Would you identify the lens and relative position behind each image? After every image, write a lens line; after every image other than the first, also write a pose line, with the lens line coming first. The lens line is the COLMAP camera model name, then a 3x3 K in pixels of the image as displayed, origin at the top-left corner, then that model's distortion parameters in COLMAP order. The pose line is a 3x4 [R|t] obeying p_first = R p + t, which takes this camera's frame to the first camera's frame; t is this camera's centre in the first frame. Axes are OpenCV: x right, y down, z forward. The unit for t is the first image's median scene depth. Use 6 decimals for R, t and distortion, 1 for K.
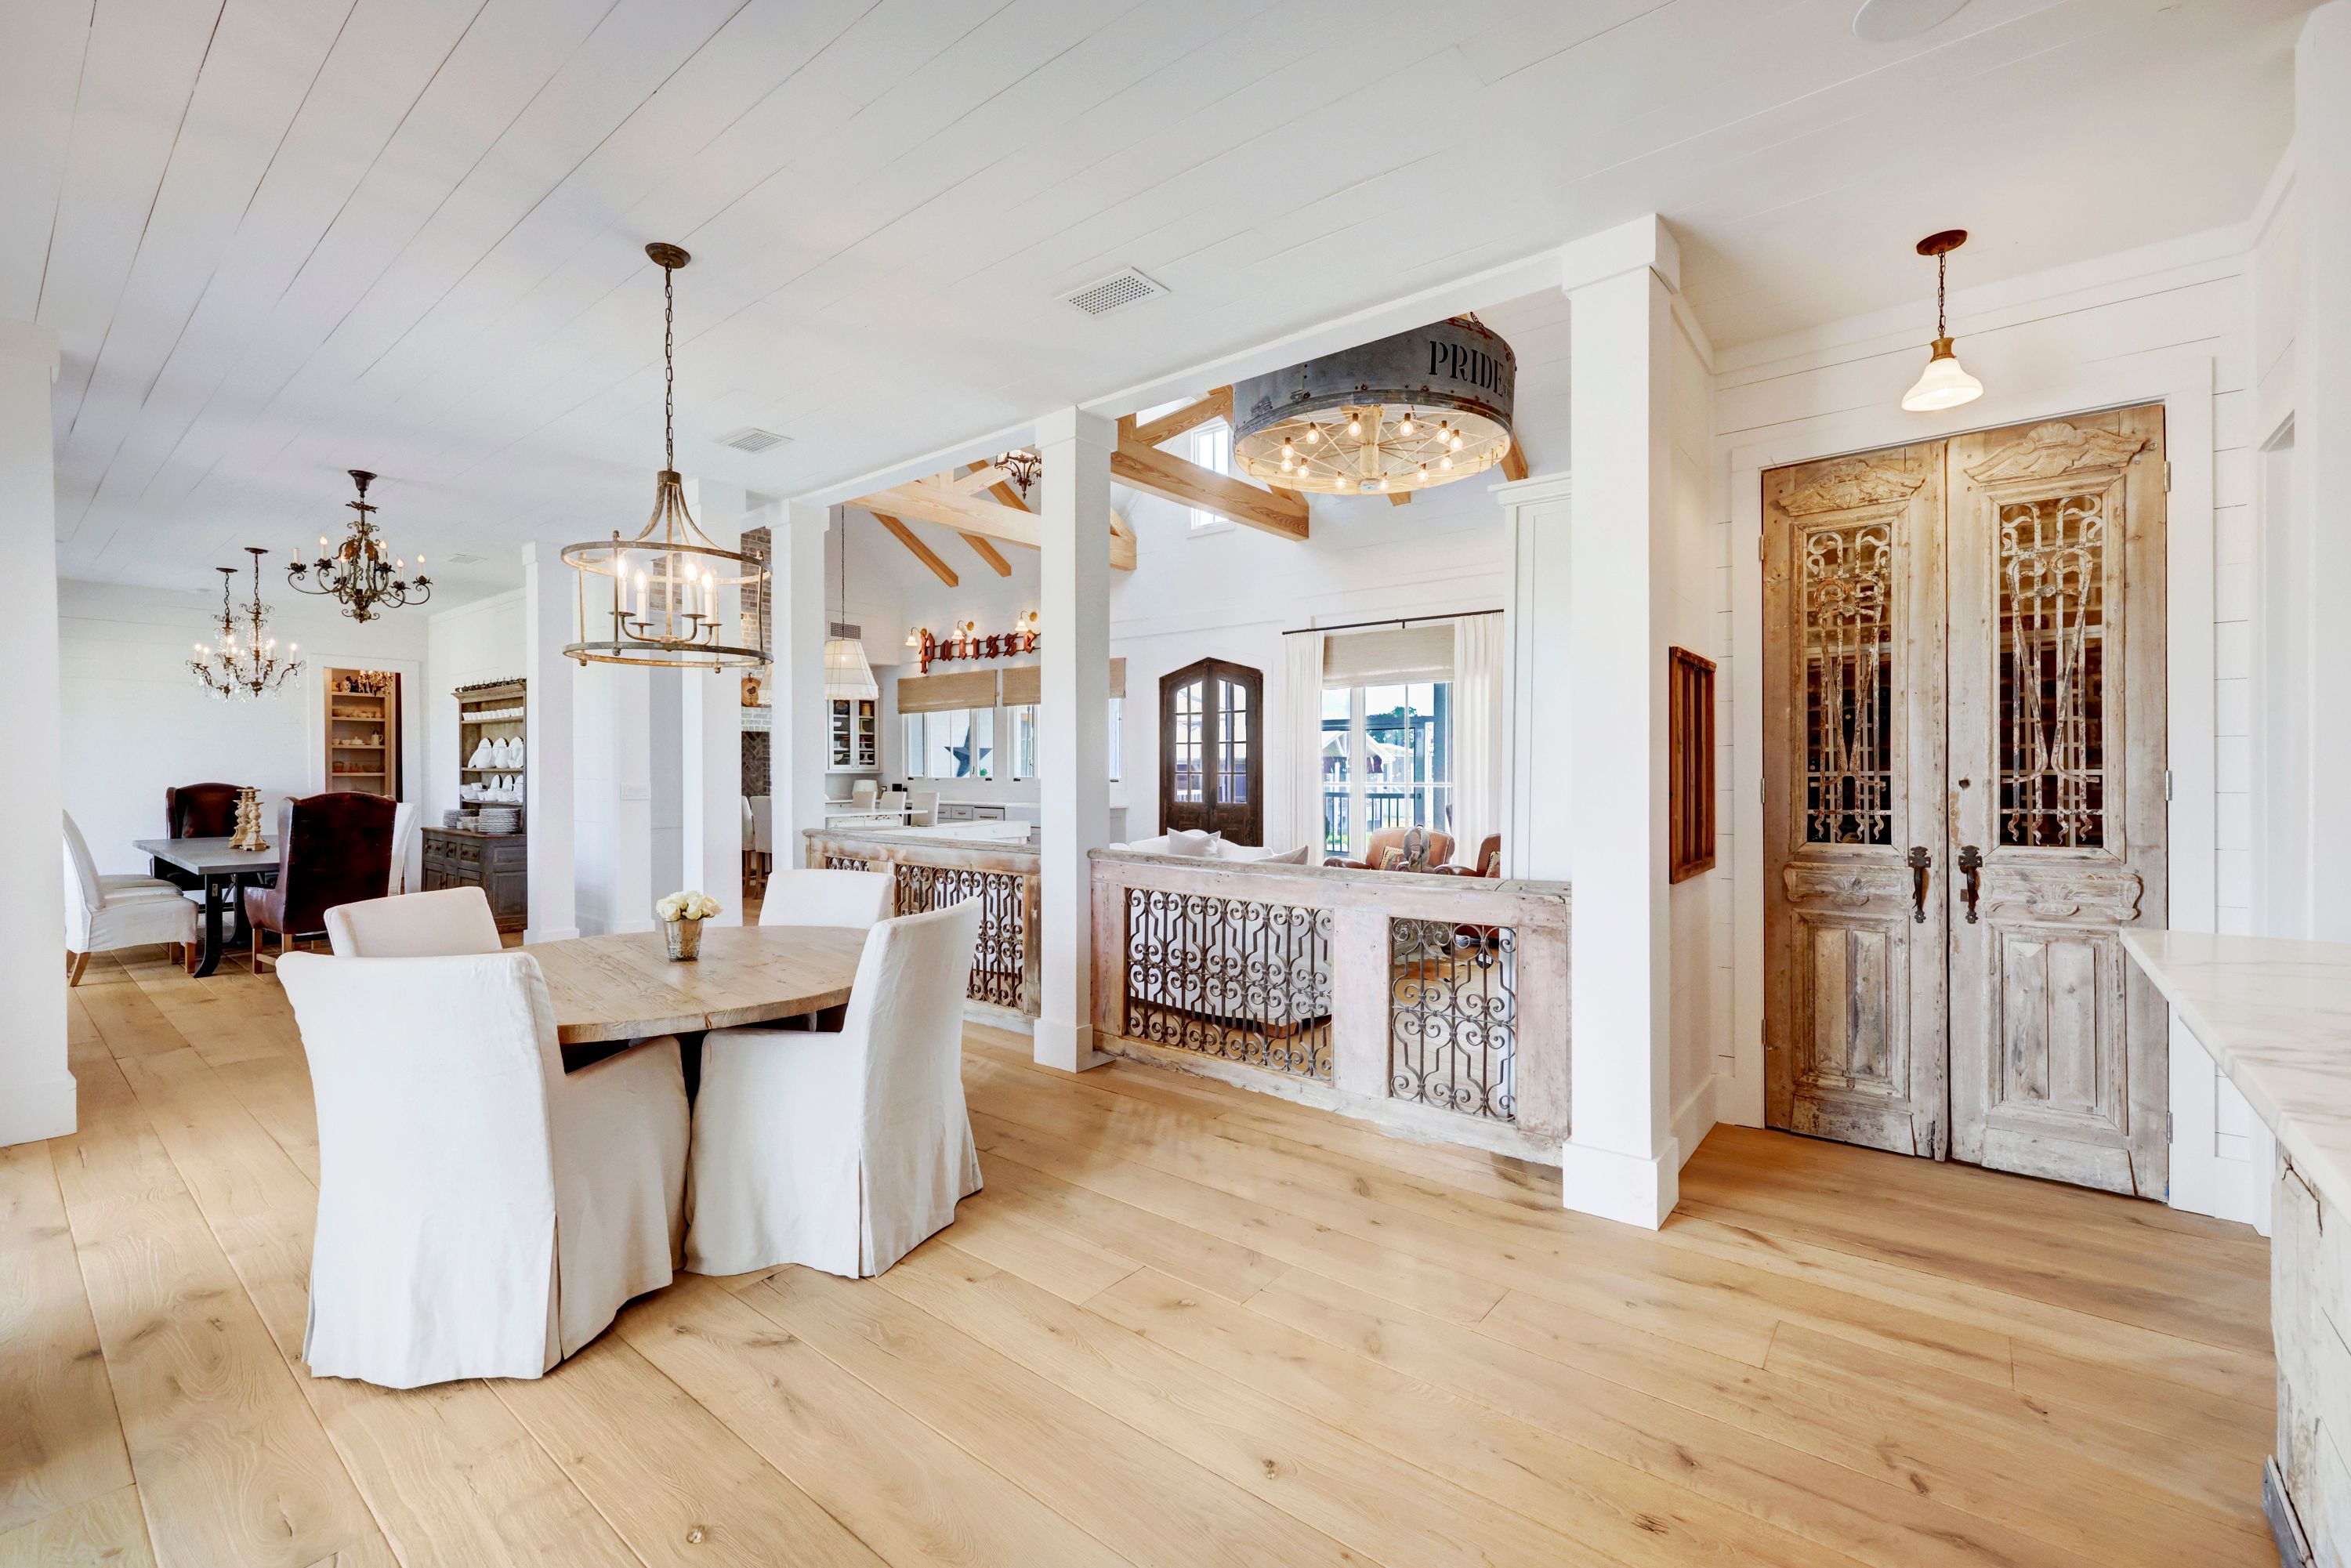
lens RADIAL K [[953.4, 0, 1164.5], [0, 953.4, 777.8], [0, 0, 1]] dist [-0.001906, 0.000595]
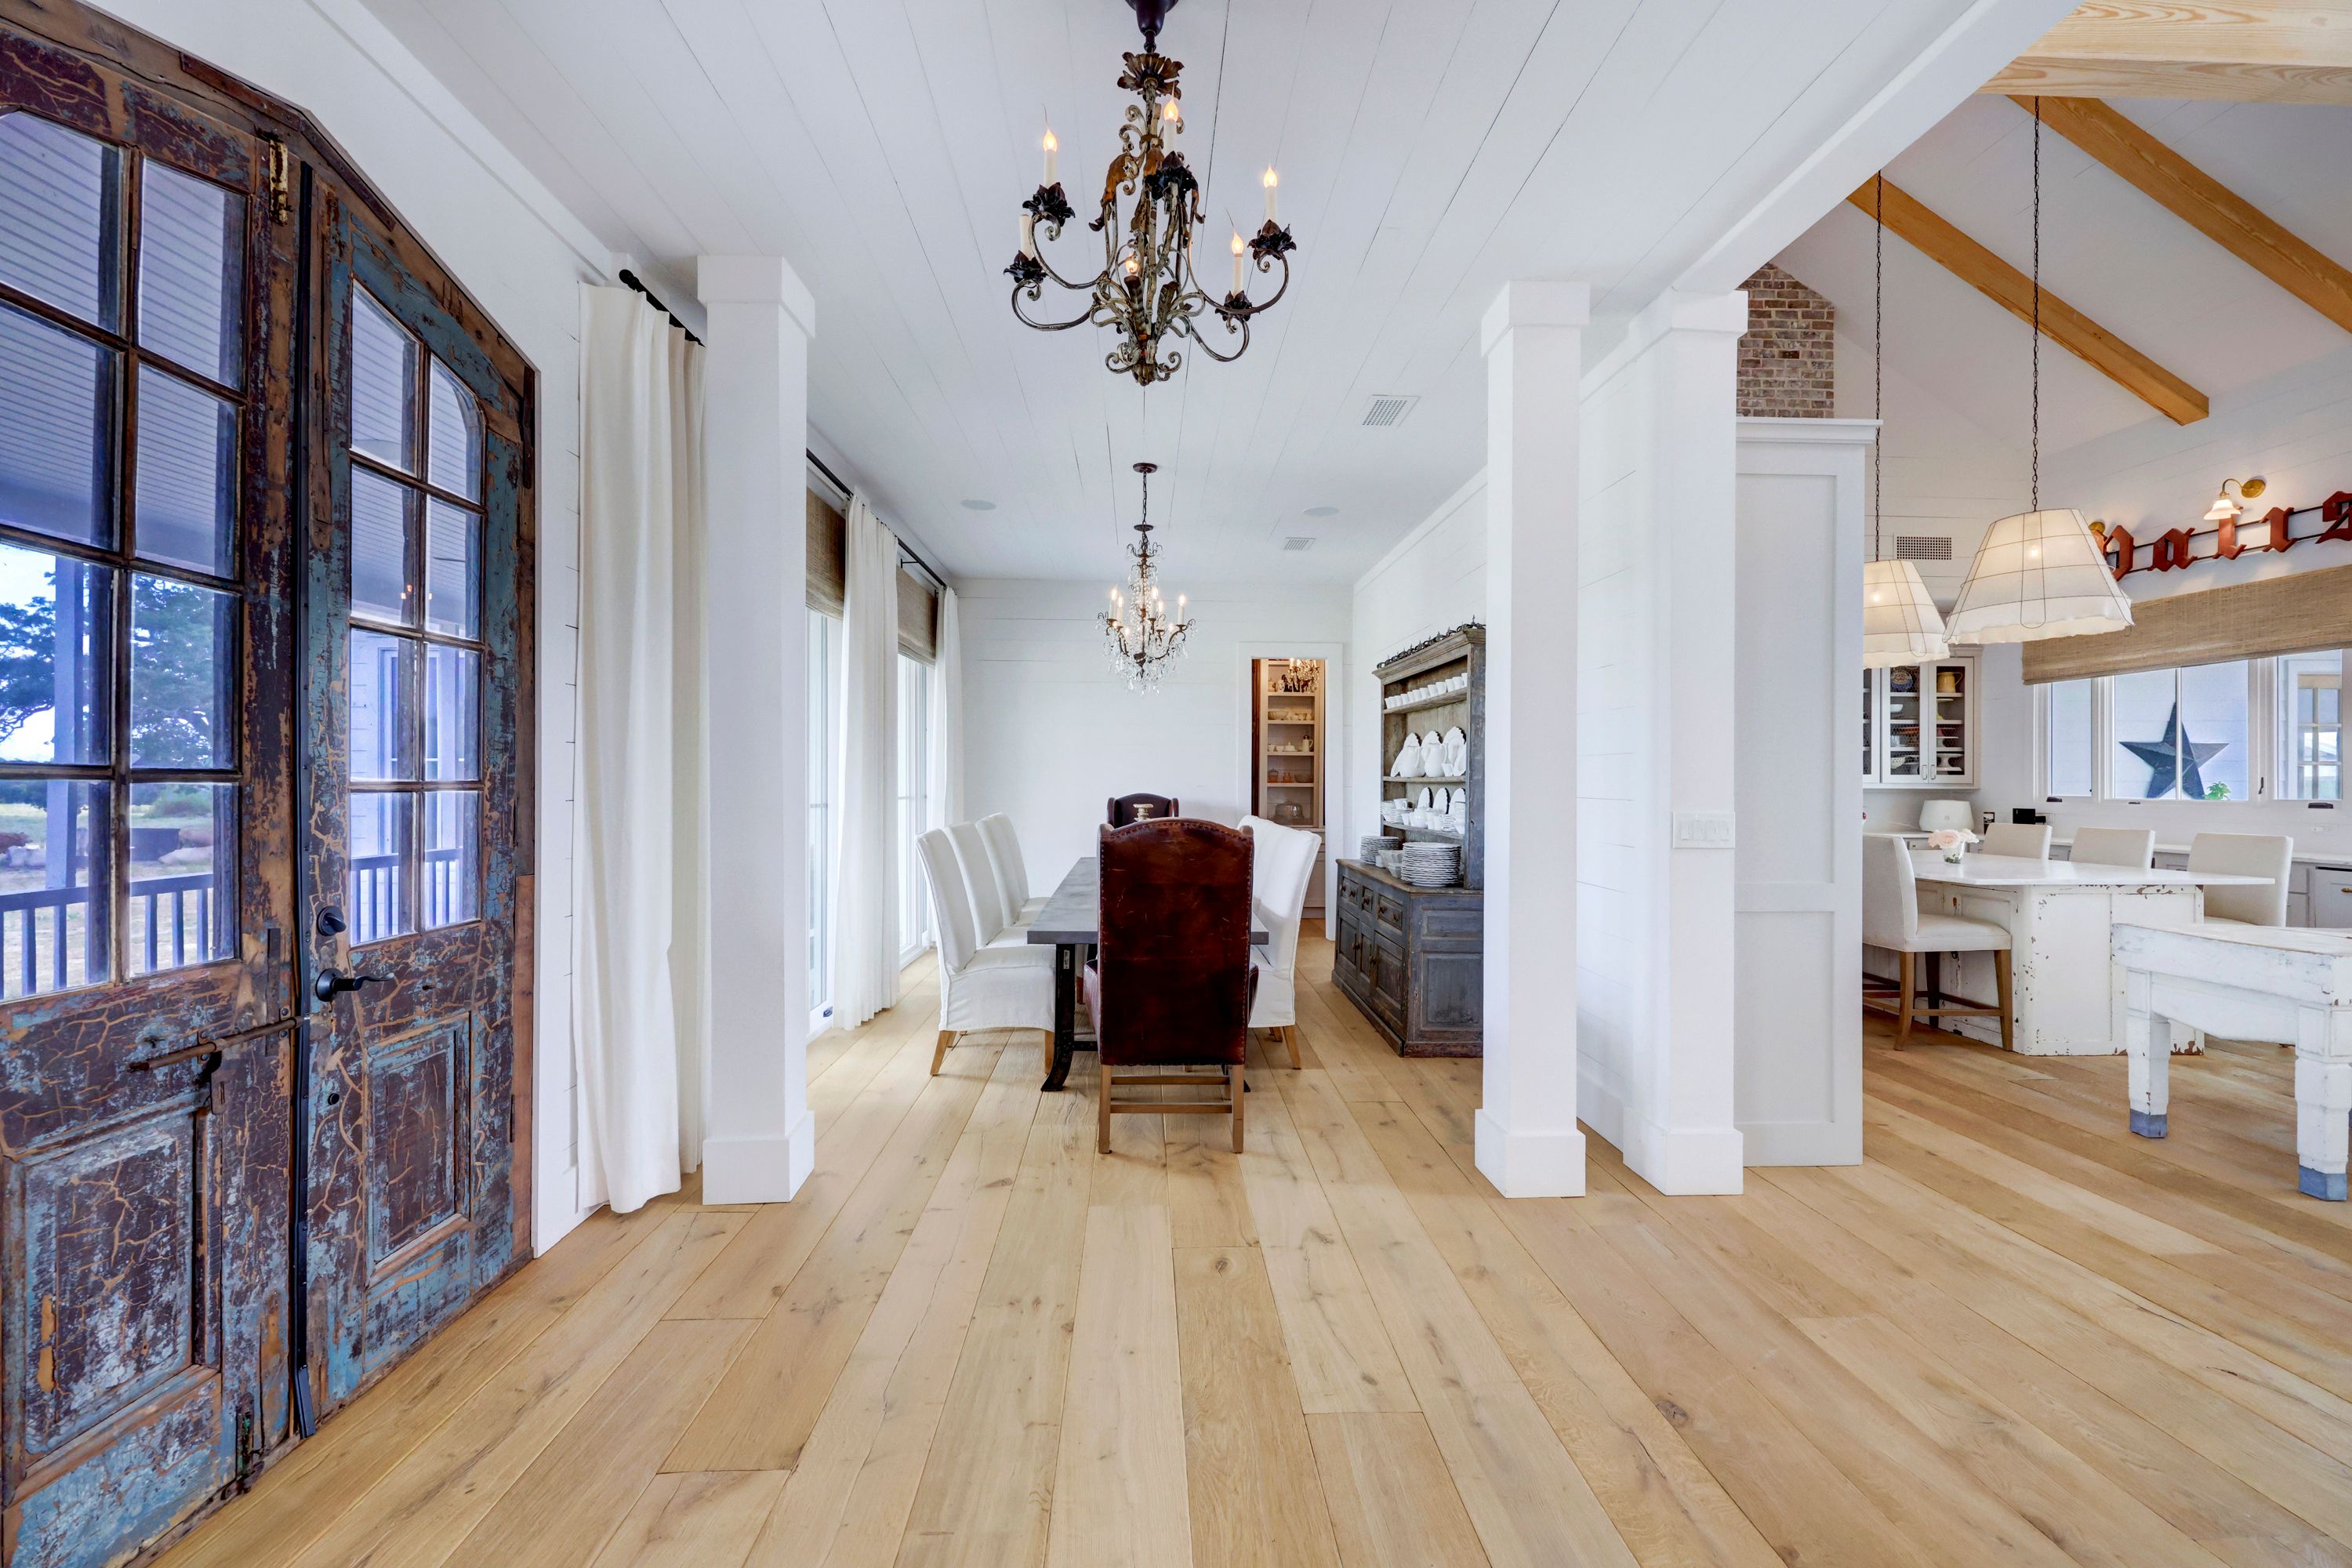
lens RADIAL K [[953.9, 0, 1181.3], [0, 953.9, 782.8], [0, 0, 1]] dist [-0.001906, 0.000595]
pose [[0.656829, 0.005792, -0.754017, -0.248272], [-0.011831, 0.999927, -0.002626, -0.002013], [0.753947, 0.010645, 0.656849, 0.346175]]
